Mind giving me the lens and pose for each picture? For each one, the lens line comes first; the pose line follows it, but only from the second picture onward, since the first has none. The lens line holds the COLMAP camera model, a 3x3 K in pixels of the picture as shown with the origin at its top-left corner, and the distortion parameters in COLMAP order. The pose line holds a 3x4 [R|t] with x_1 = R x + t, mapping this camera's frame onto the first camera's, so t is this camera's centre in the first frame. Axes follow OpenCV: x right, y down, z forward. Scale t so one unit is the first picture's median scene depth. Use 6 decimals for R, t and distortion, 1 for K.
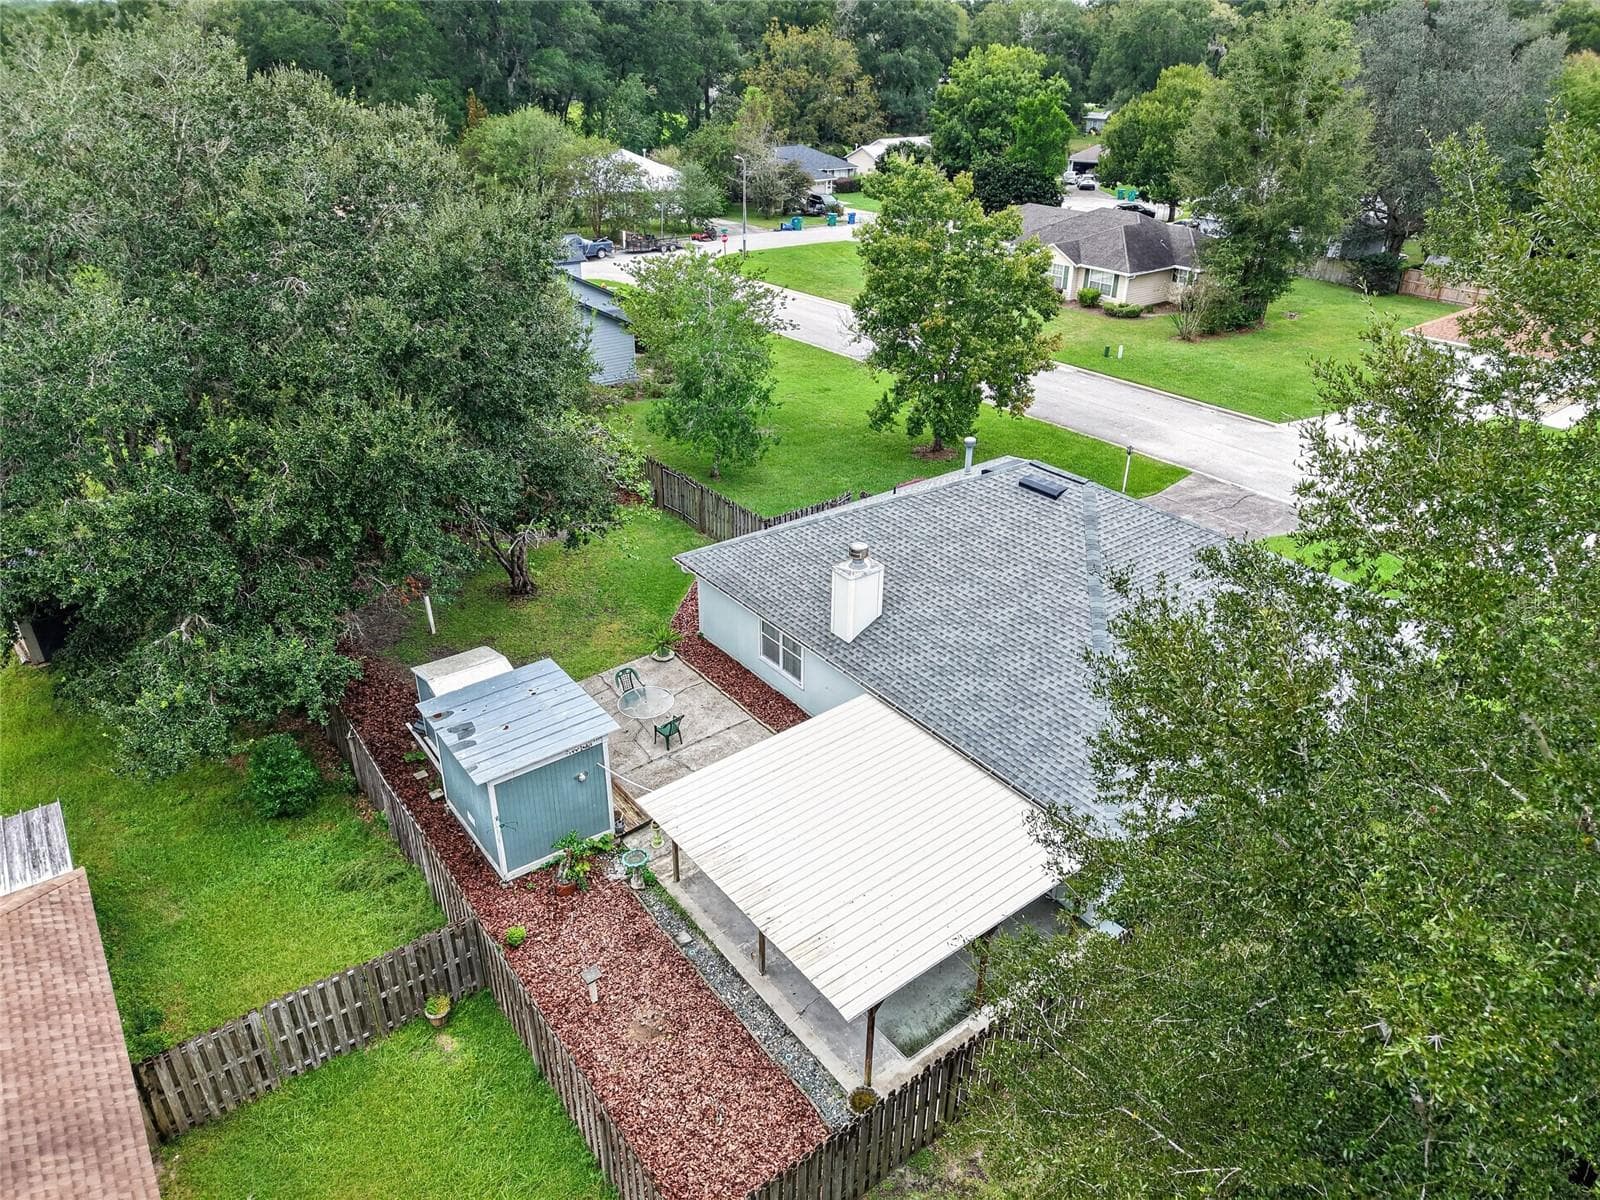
lens RADIAL K [[1046.5, 0, 796.5], [0, 1046.5, 604.7], [0, 0, 1]] dist [0.028614, -0.005226]
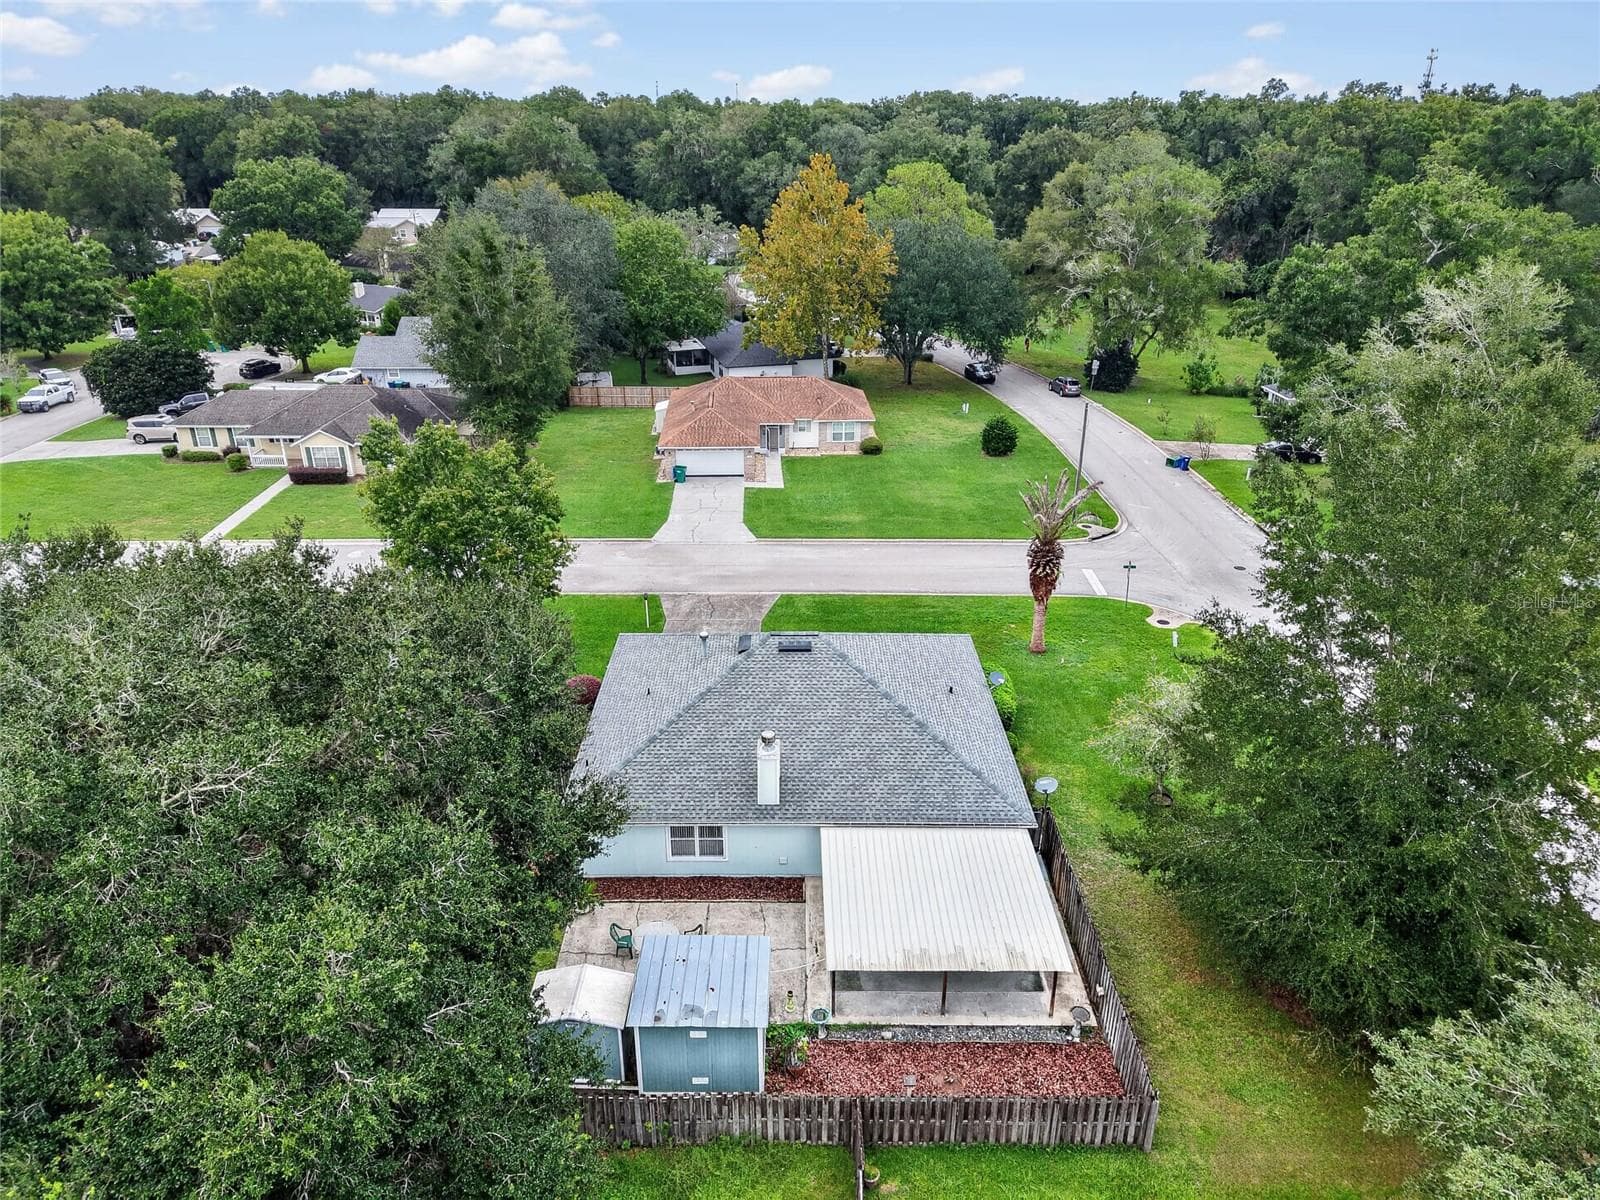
lens RADIAL K [[1046.5, 0, 796.5], [0, 1046.5, 604.7], [0, 0, 1]] dist [0.028614, -0.005226]
pose [[0.611947, -0.335536, 0.716196, -0.946759], [0.387007, 0.916765, 0.098828, -0.375316], [-0.689744, 0.216696, 0.690866, -0.007844]]
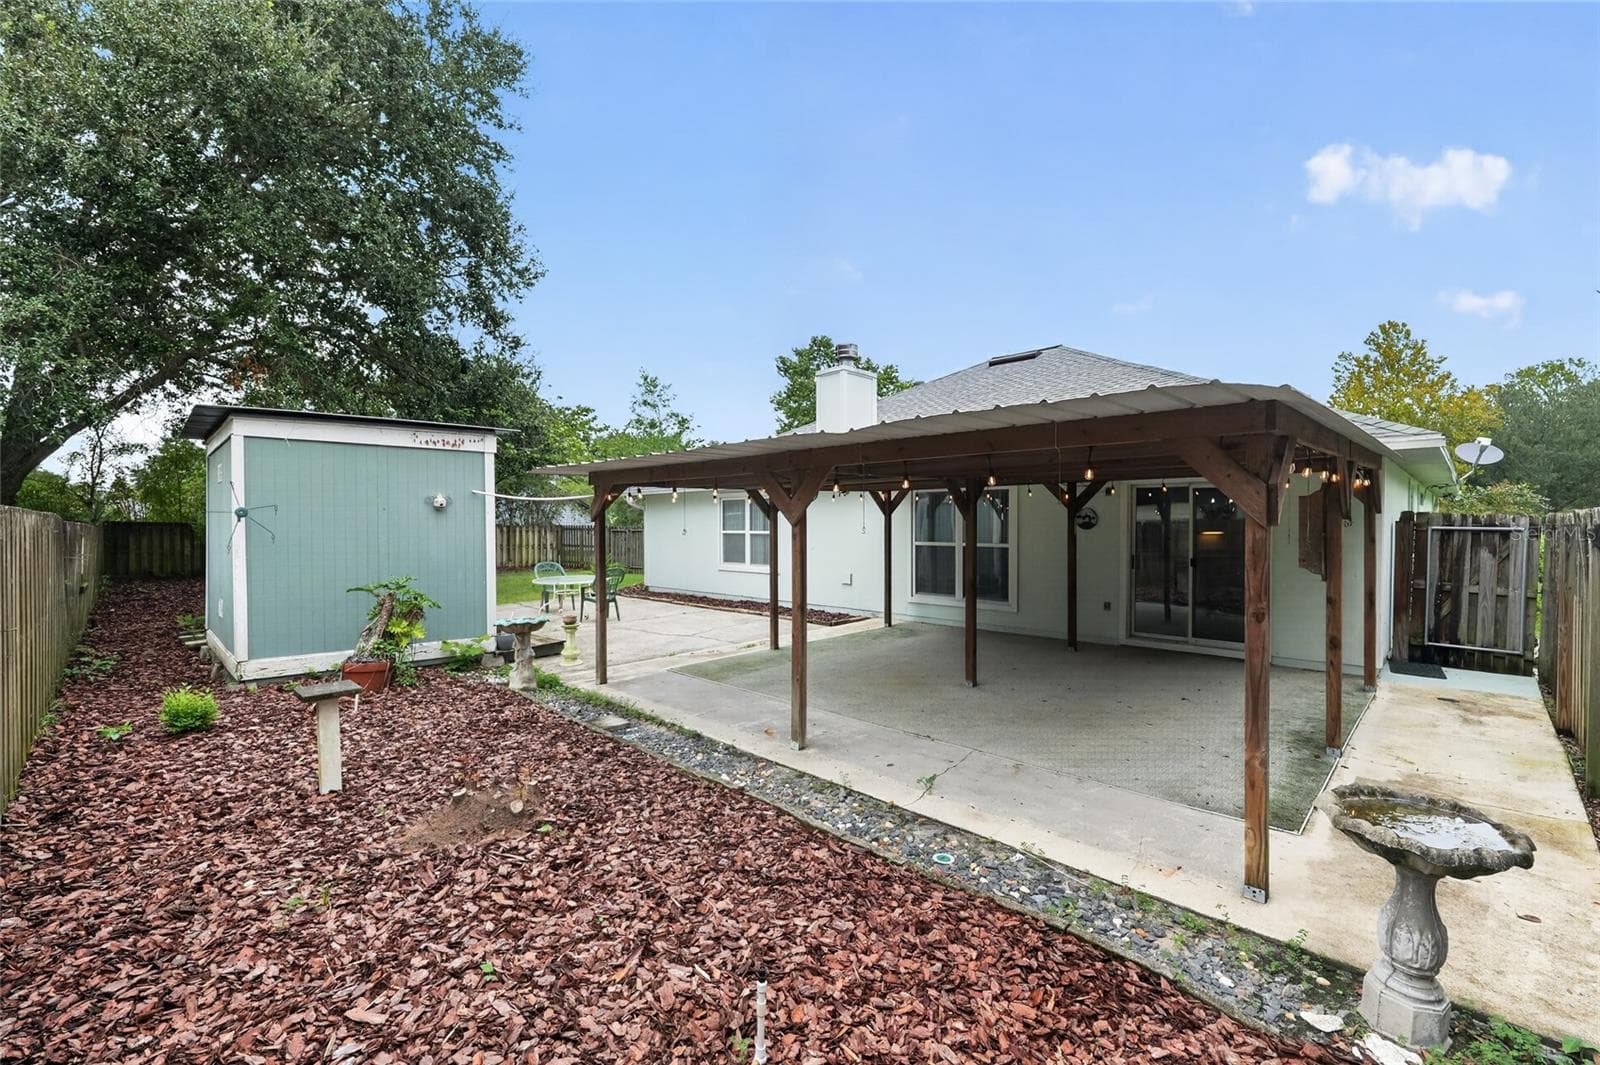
lens RADIAL K [[669.8, 0, 789.6], [0, 669.8, 528.0], [0, 0, 1]] dist [0.001150, 0.000069]
pose [[0.991059, -0.025490, 0.130968, -0.063455], [0.083420, 0.884453, -0.459113, 0.364844], [-0.104132, 0.465933, 0.878671, 0.668255]]
